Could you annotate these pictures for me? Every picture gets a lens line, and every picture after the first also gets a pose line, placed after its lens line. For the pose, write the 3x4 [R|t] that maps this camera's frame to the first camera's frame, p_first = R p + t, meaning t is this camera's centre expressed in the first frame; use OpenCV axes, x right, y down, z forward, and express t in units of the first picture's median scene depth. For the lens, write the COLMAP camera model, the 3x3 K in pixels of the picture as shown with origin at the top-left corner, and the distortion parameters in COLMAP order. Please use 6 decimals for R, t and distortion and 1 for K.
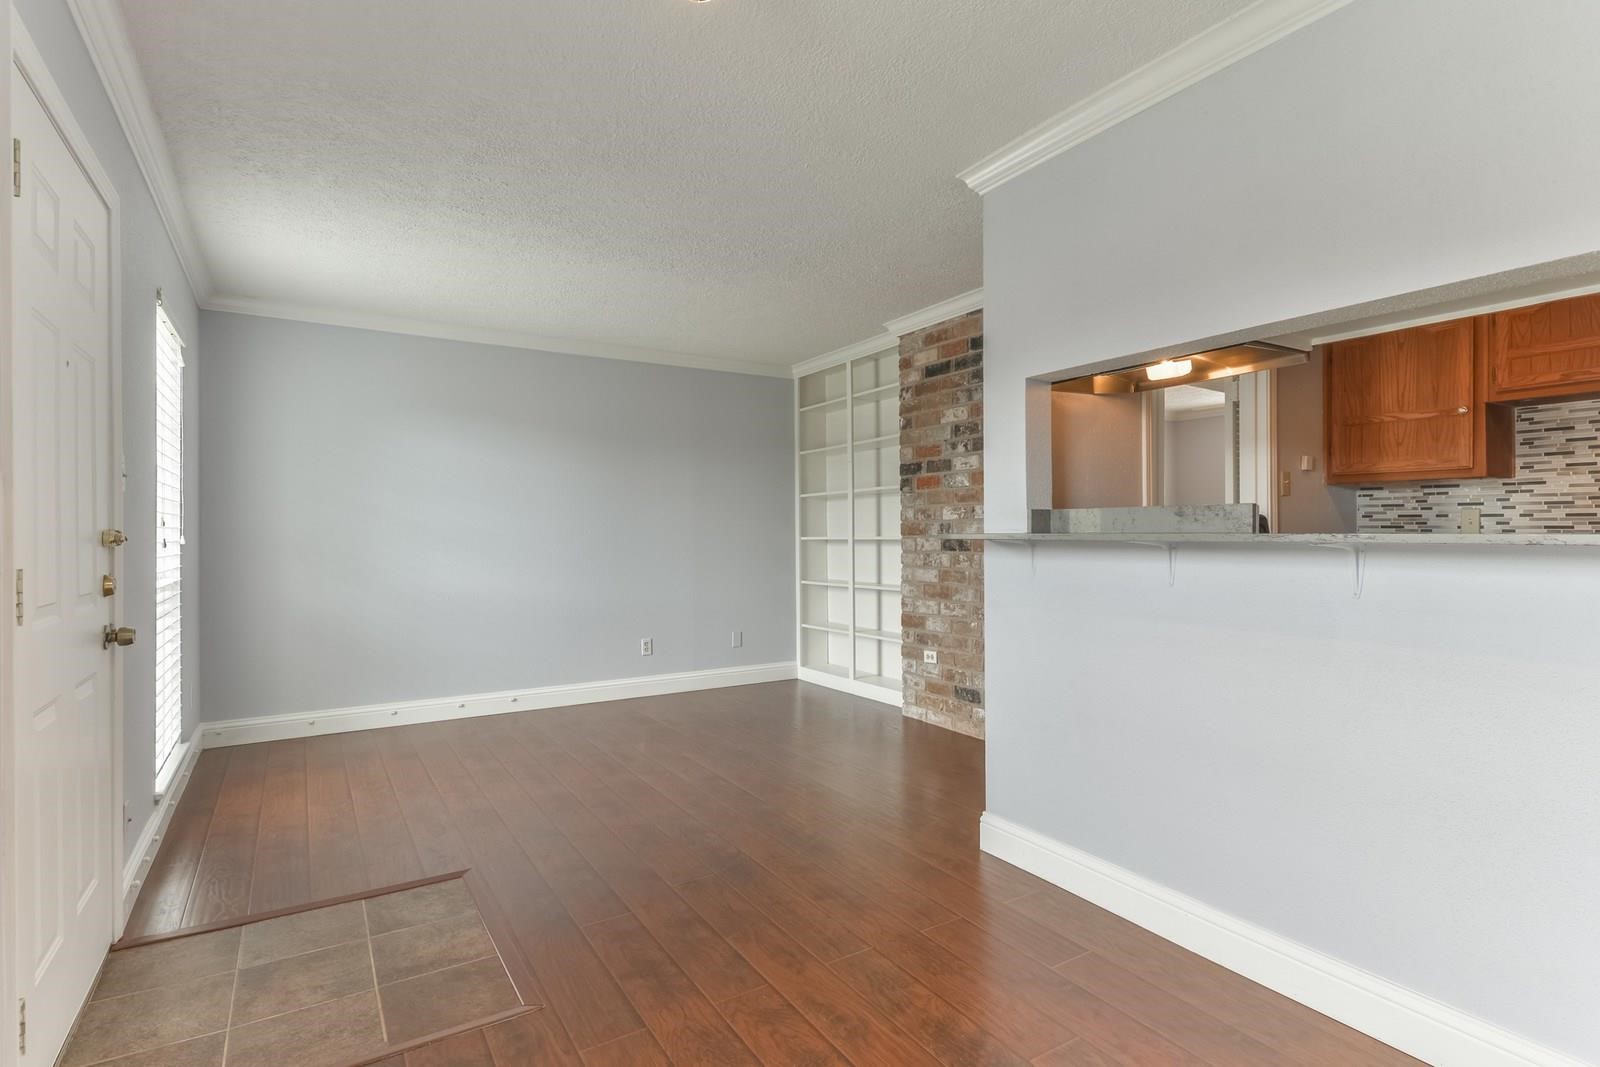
lens RADIAL K [[806.1, 0, 812.8], [0, 806.1, 534.7], [0, 0, 1]] dist [0.019979, -0.013153]
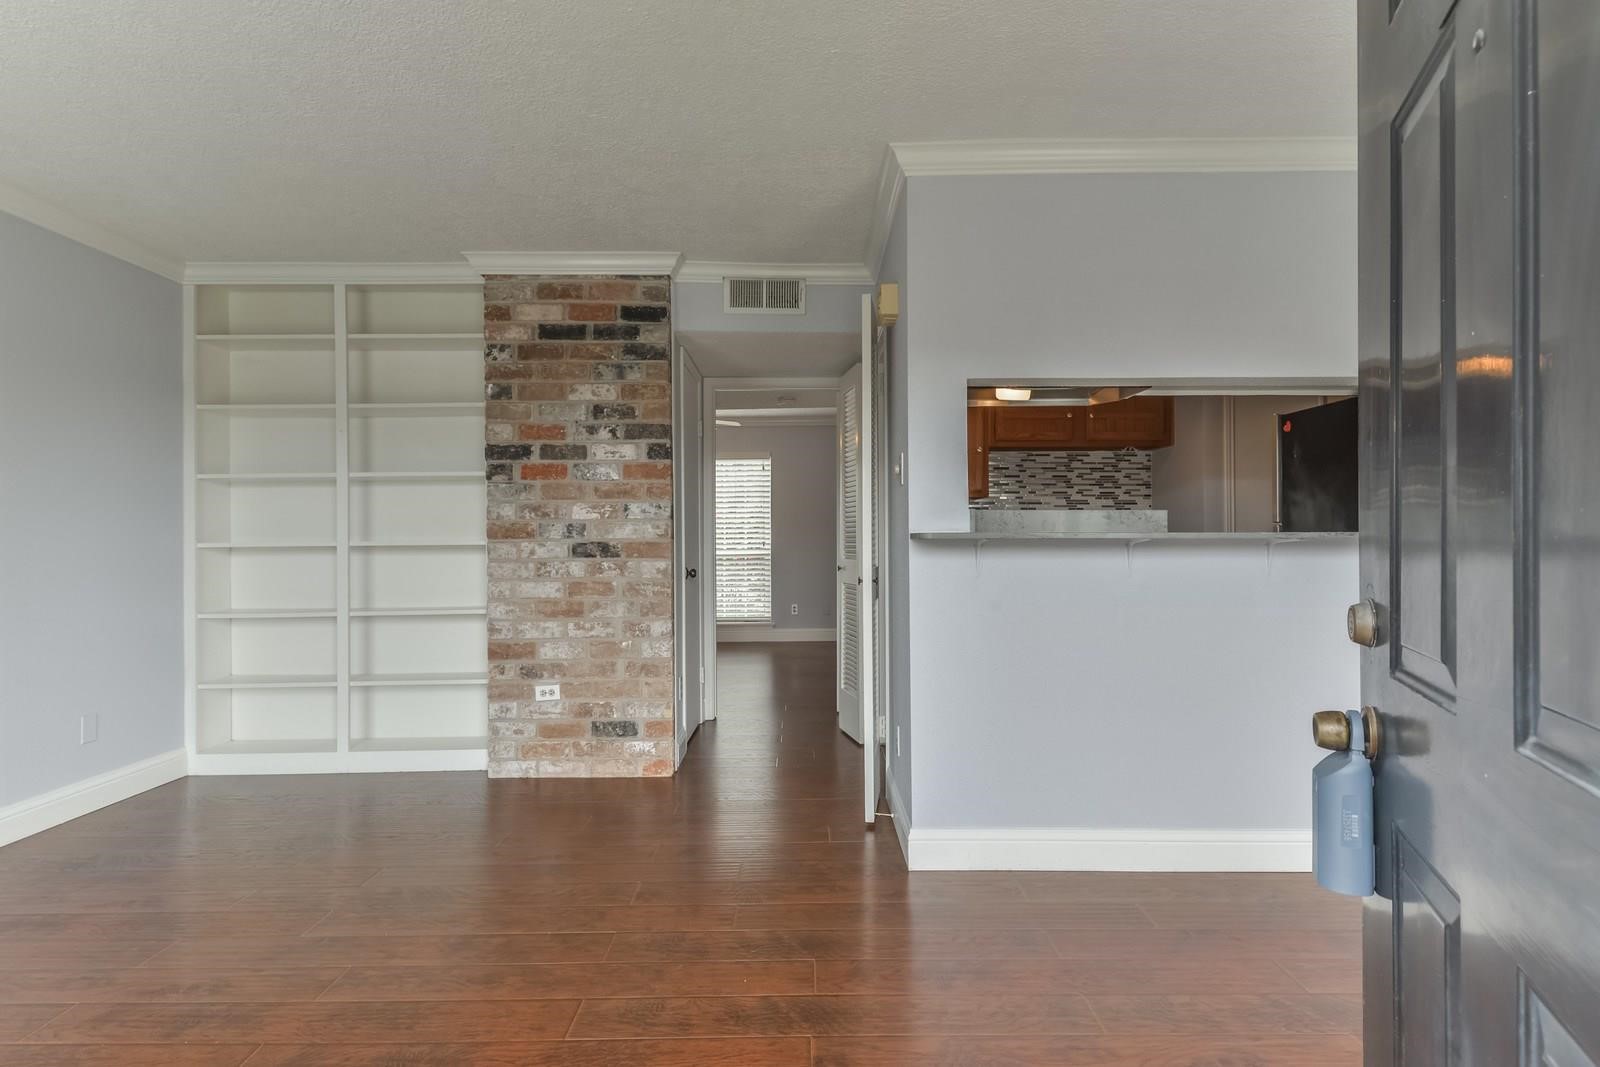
lens RADIAL K [[806.1, 0, 812.8], [0, 806.1, 534.7], [0, 0, 1]] dist [0.019979, -0.013153]
pose [[0.521974, 0.005632, 0.852943, -0.395829], [0.003558, 0.999955, -0.008780, 0.004690], [-0.852954, 0.007618, 0.521931, 0.366073]]
